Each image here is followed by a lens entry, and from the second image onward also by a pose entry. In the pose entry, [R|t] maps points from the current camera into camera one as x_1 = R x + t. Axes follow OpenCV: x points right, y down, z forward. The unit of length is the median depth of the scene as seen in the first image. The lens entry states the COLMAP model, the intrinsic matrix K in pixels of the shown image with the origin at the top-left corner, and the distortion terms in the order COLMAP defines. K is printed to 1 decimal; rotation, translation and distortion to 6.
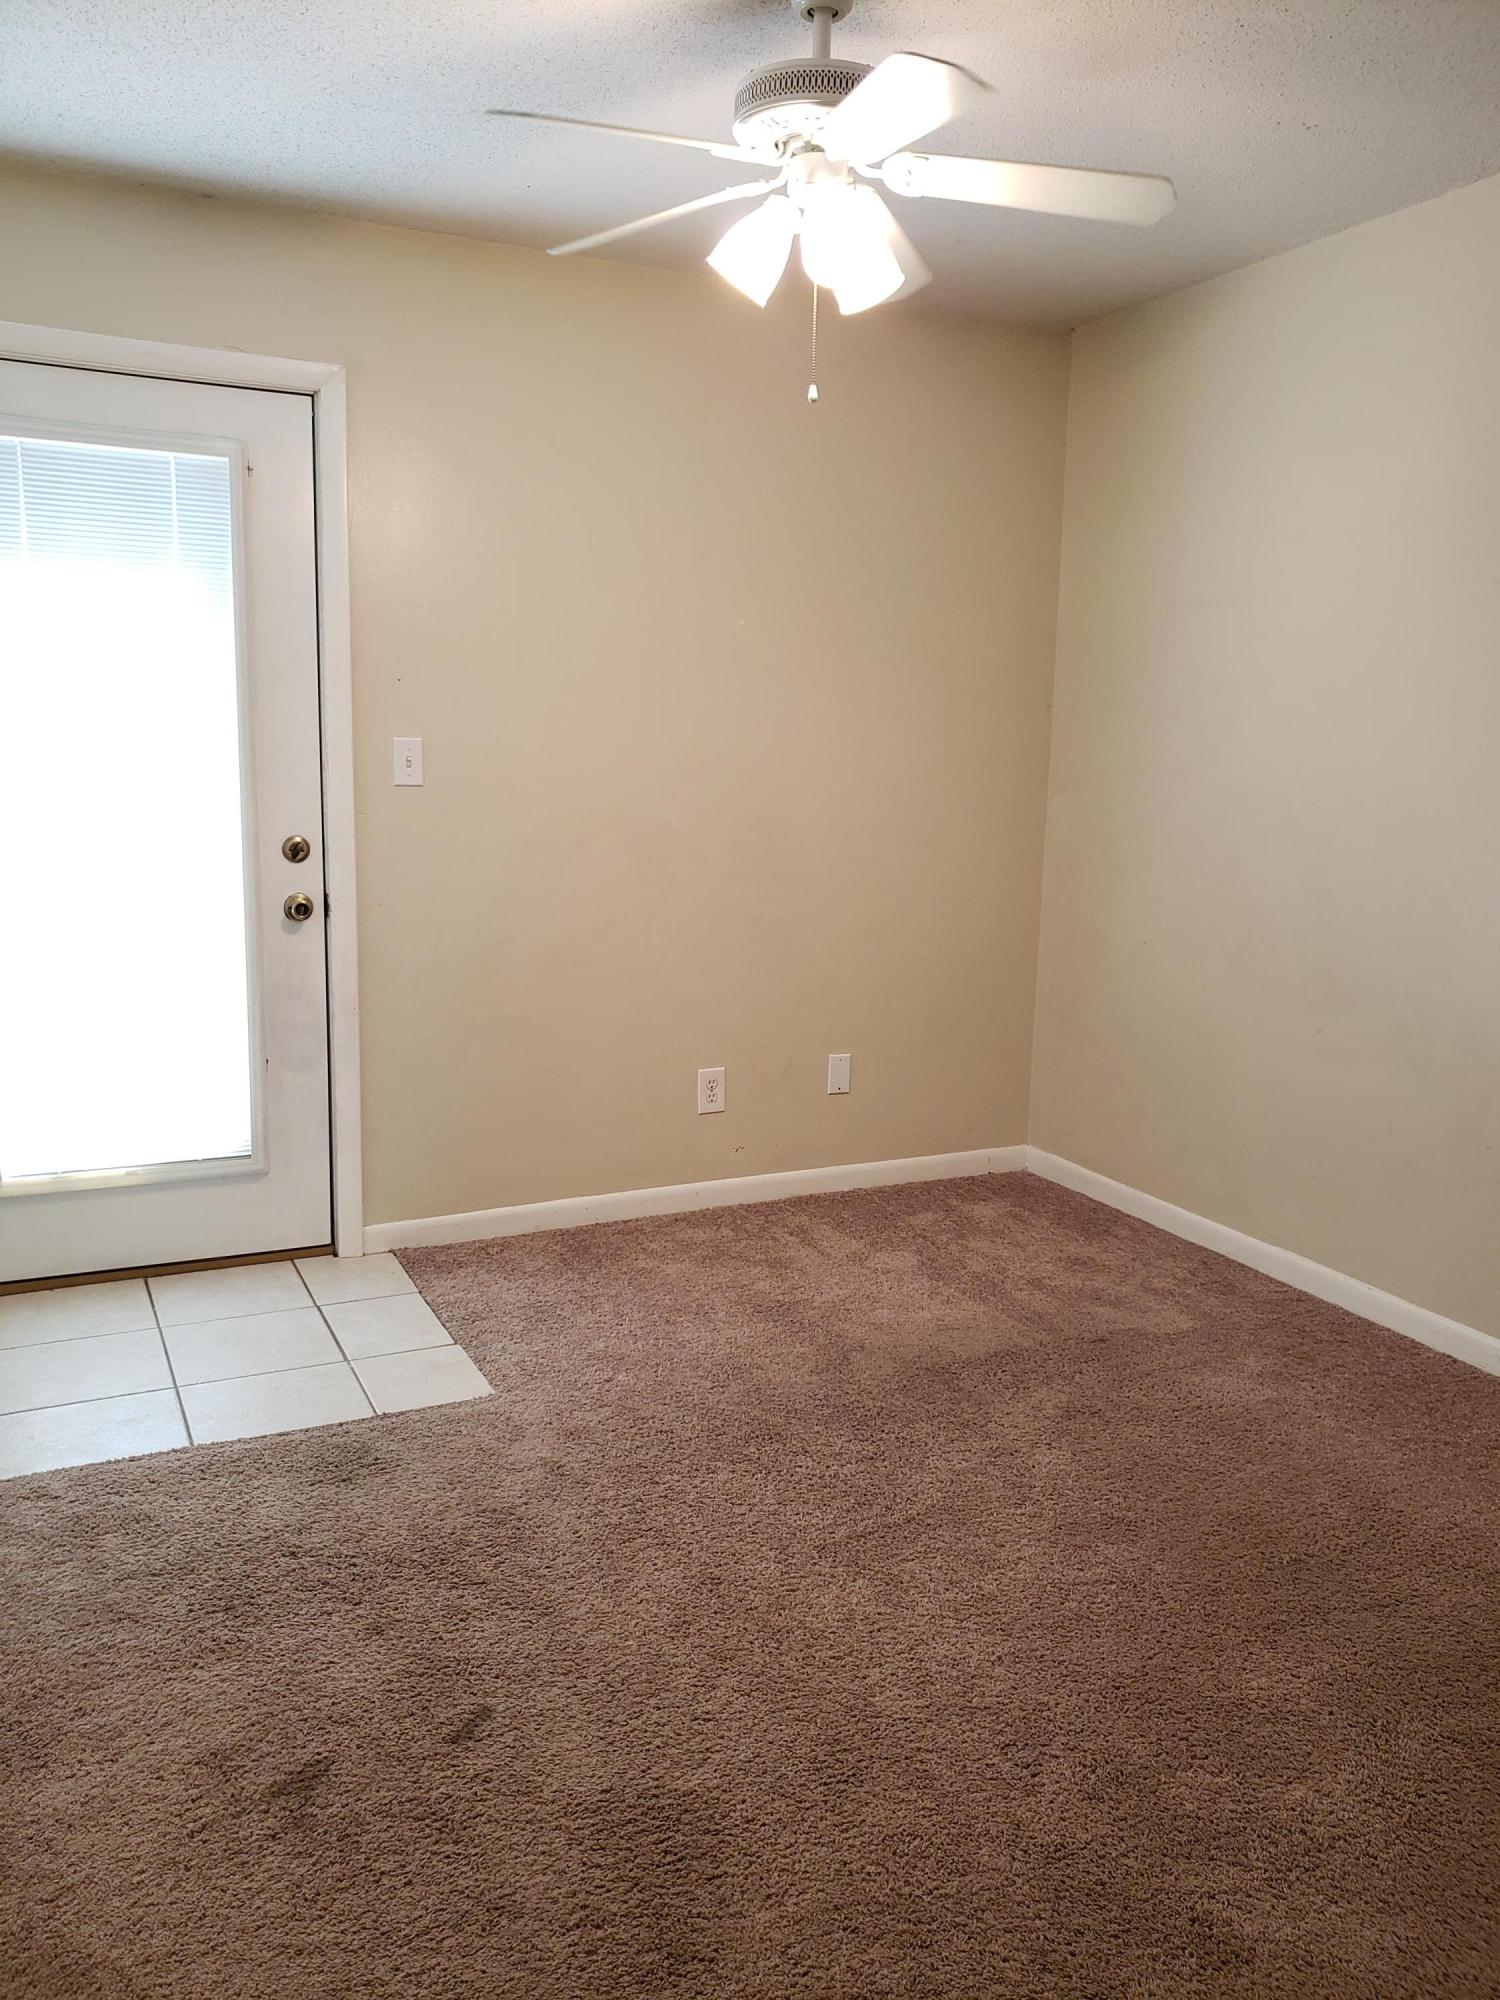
lens RADIAL K [[1557.5, 0, 750.0], [0, 1557.5, 1000.0], [0, 0, 1]] dist [0.006463, 0.007670]
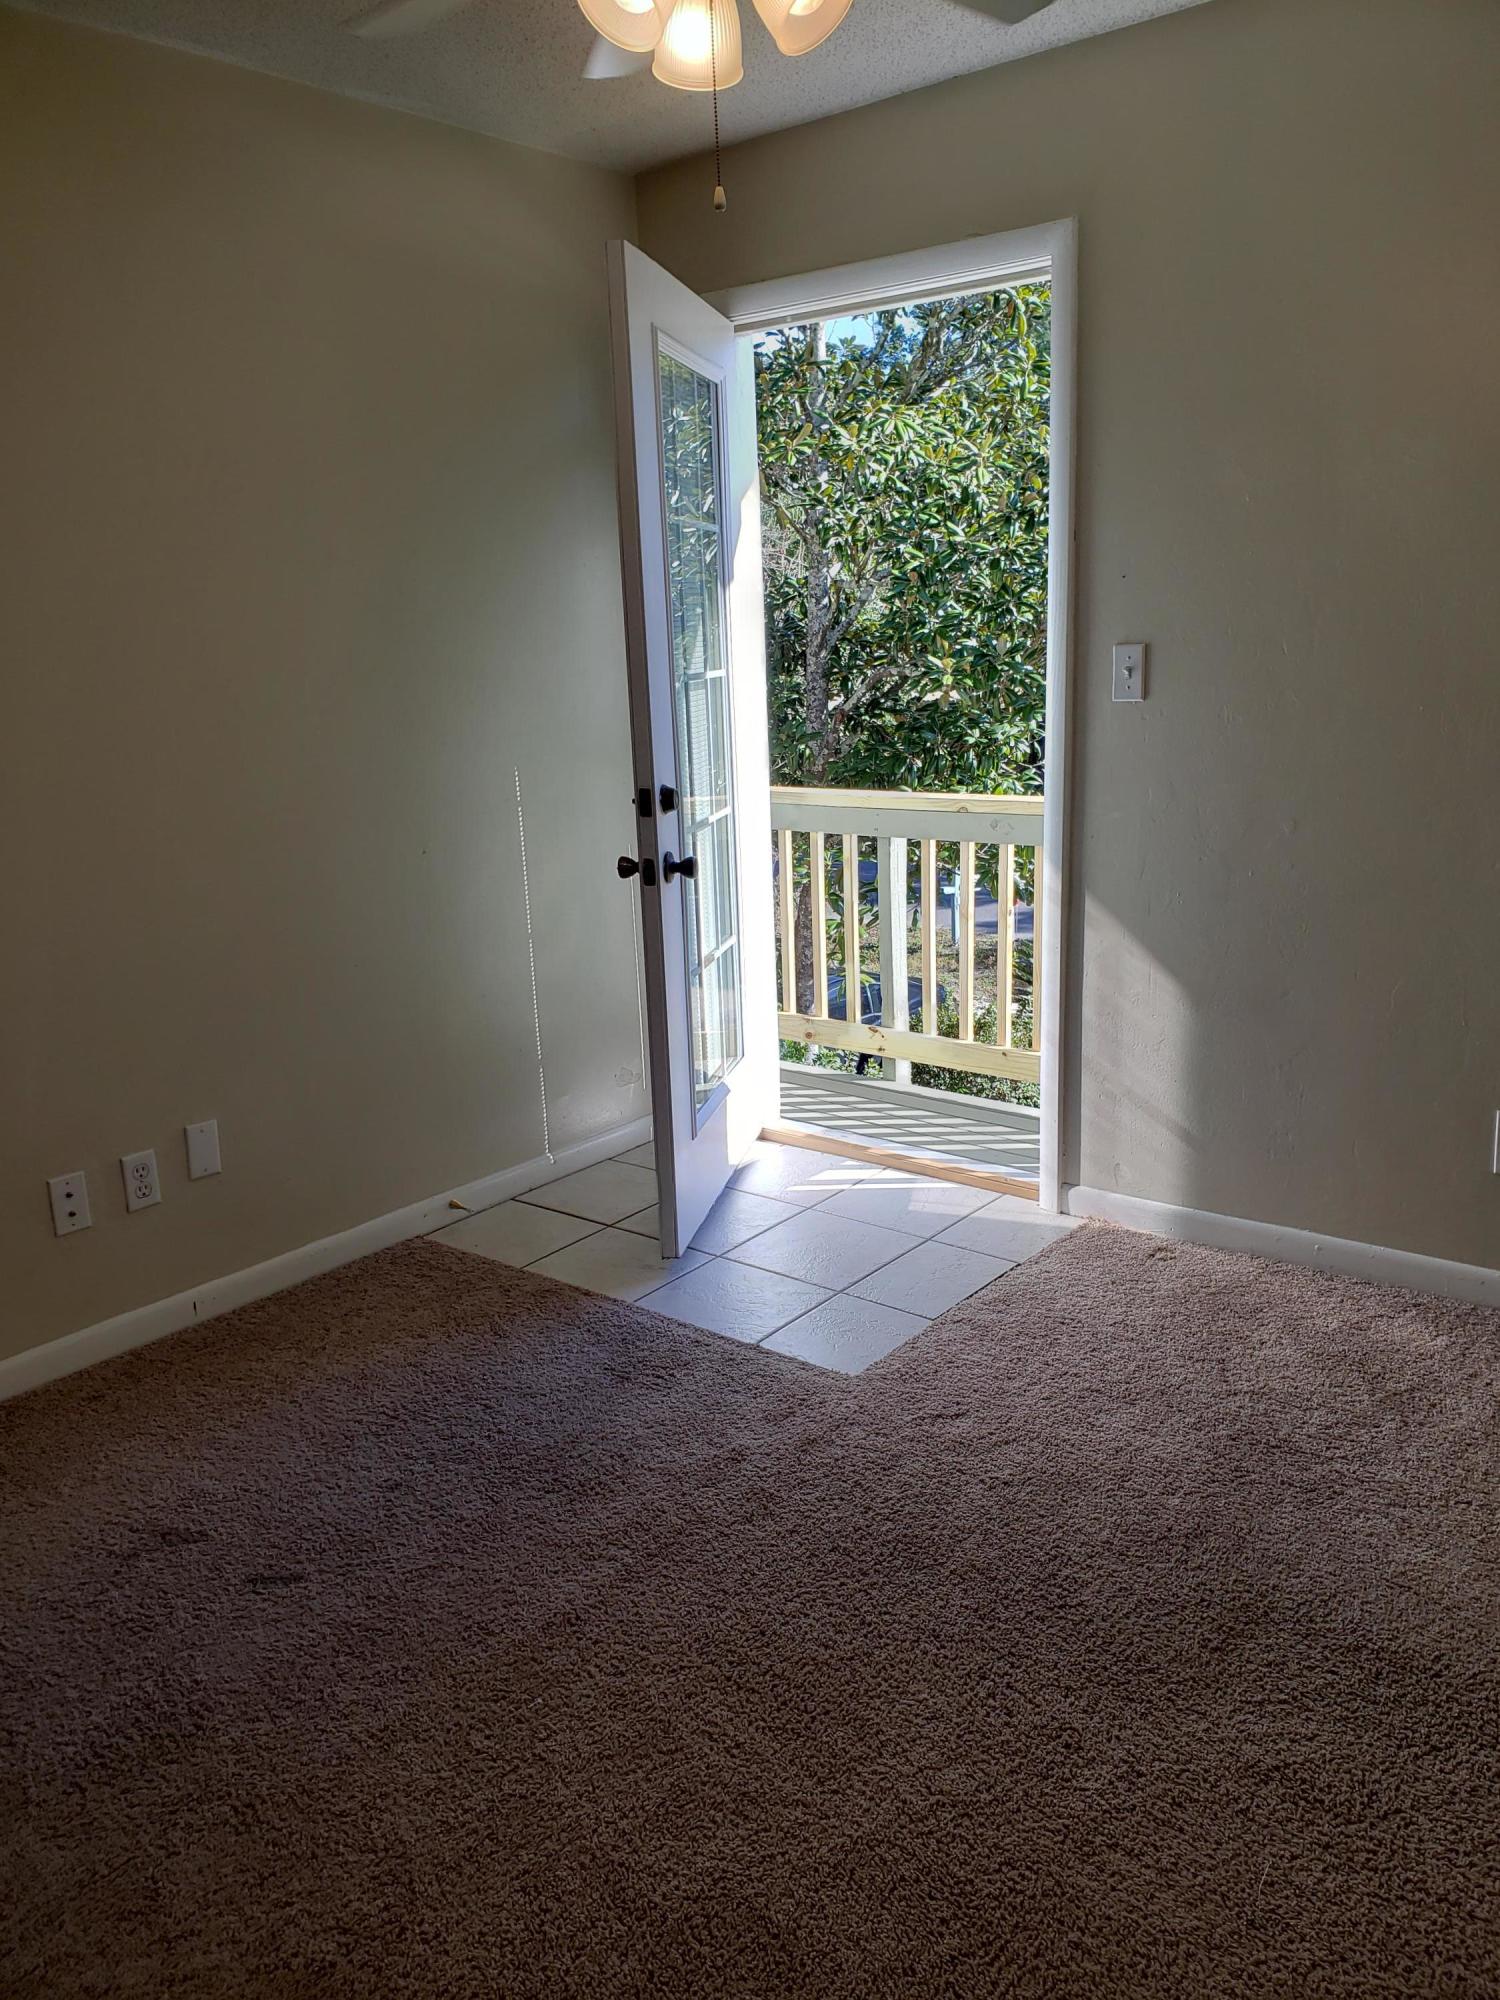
lens RADIAL K [[1557.5, 0, 750.0], [0, 1557.5, 1000.0], [0, 0, 1]] dist [0.006463, 0.007670]
pose [[0.426372, 0.182319, -0.885983, 0.723091], [-0.095576, 0.983074, 0.156303, -0.129870], [0.899484, 0.018035, 0.436581, 0.653669]]
